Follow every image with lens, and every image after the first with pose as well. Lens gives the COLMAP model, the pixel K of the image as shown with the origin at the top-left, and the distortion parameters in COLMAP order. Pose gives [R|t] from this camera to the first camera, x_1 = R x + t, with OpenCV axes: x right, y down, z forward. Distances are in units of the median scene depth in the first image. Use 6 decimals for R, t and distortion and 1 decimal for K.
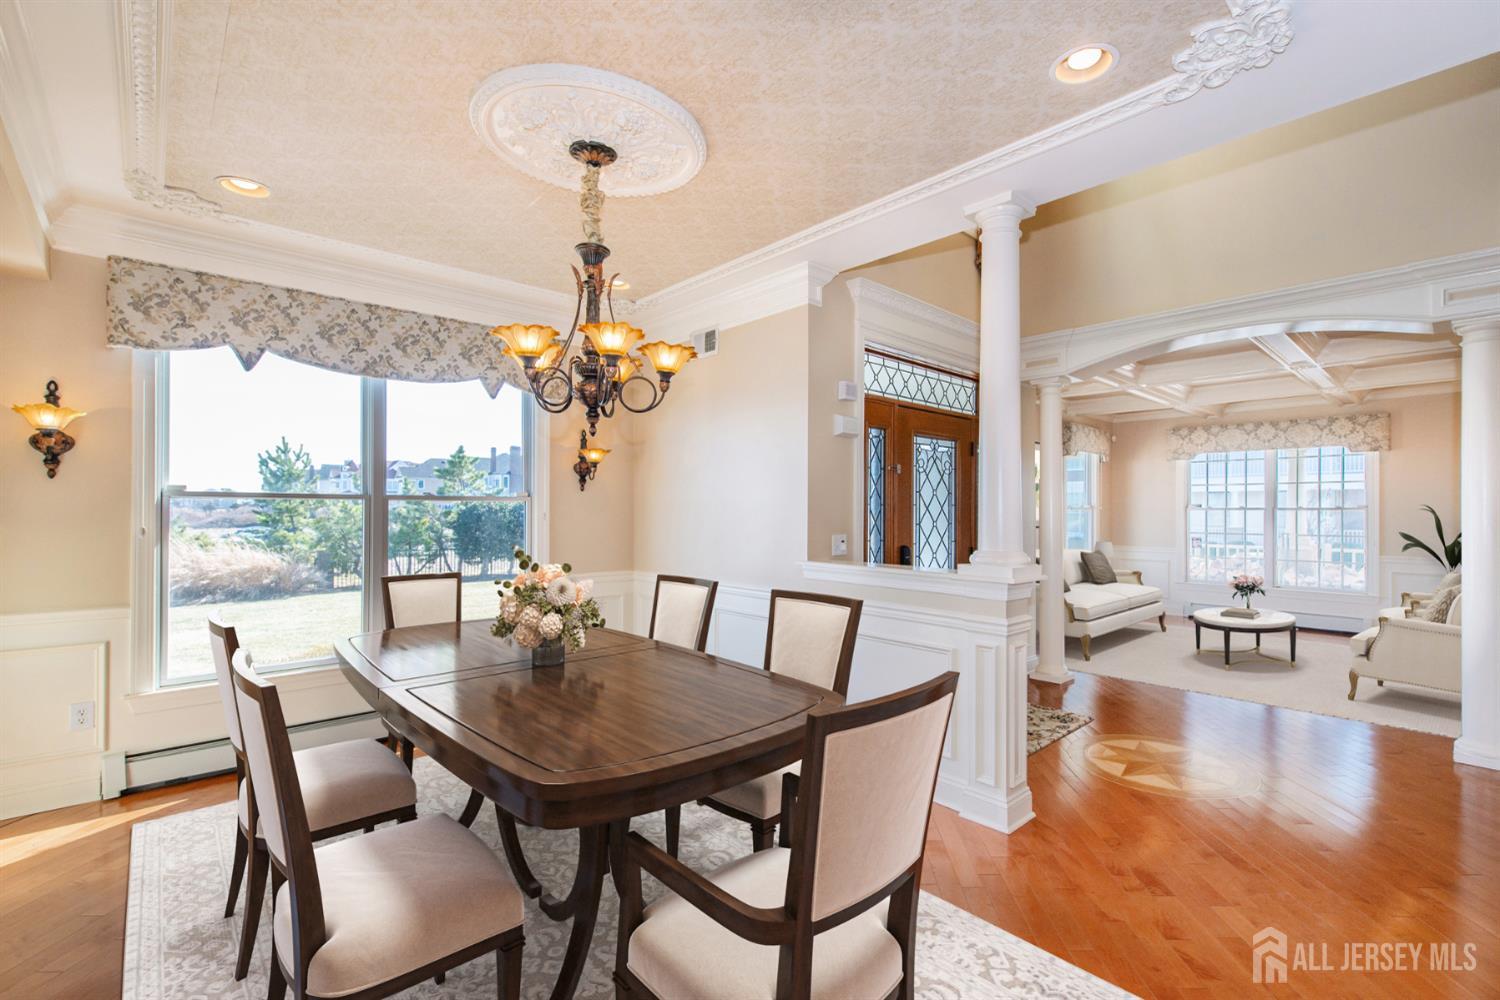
lens RADIAL K [[655.6, 0, 759.2], [0, 655.6, 502.2], [0, 0, 1]] dist [0.003156, 0.000172]
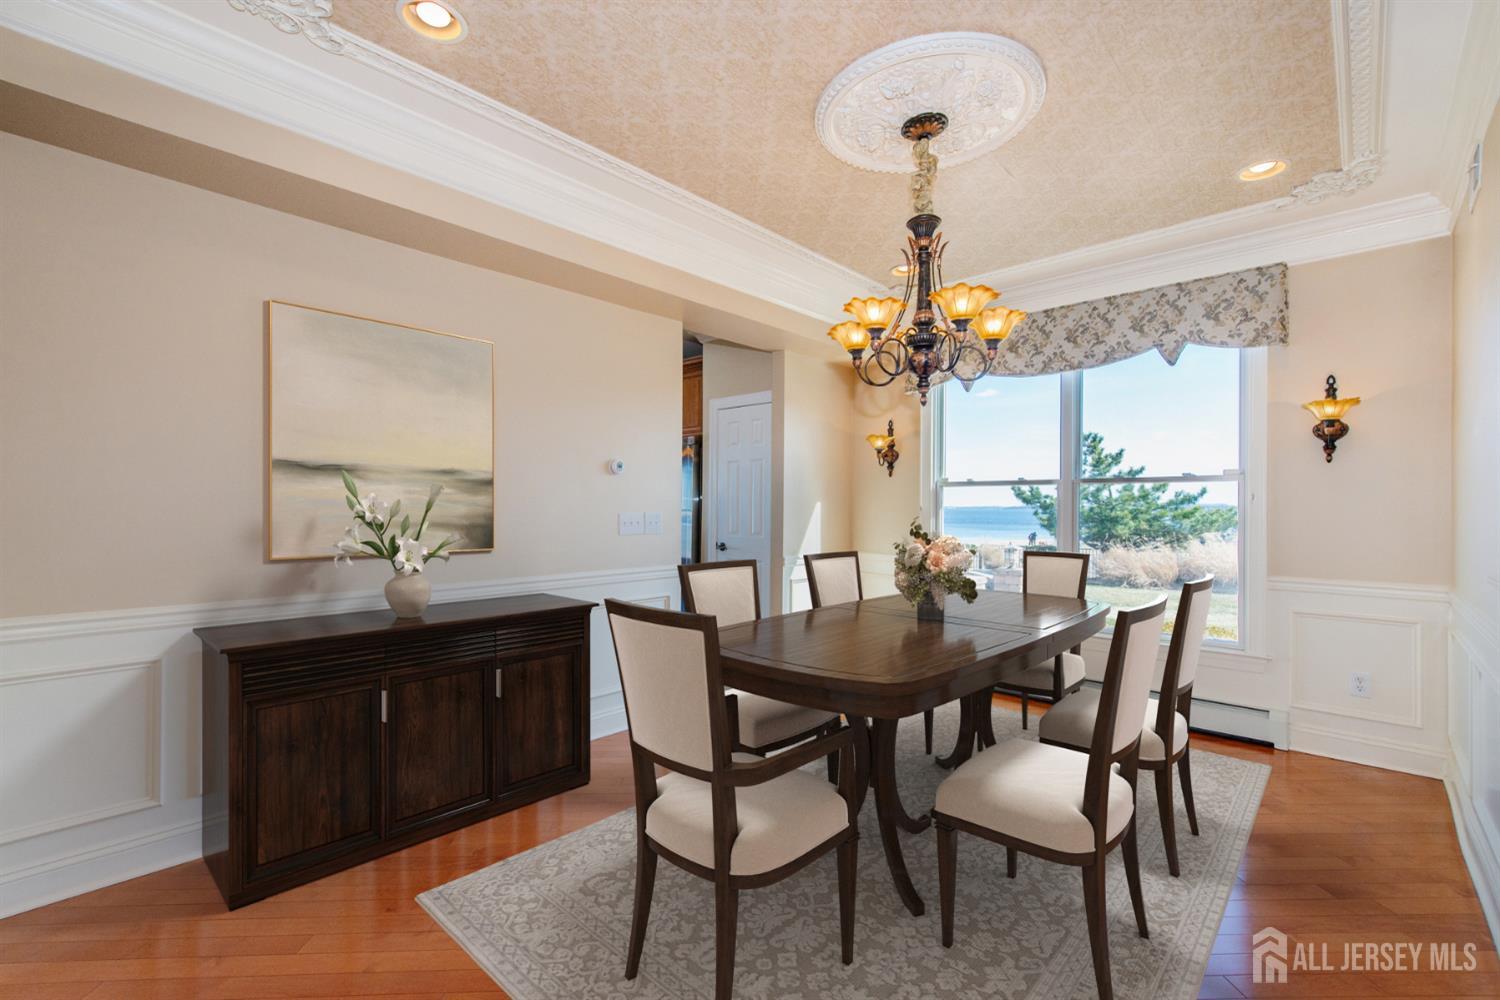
lens RADIAL K [[655.6, 0, 752.3], [0, 655.6, 504.2], [0, 0, 1]] dist [0.003156, 0.000172]
pose [[0.073757, 0.007226, -0.997250, 0.417971], [0.023157, 0.999692, 0.008957, 0.008108], [0.997007, -0.023754, 0.073567, 0.345908]]
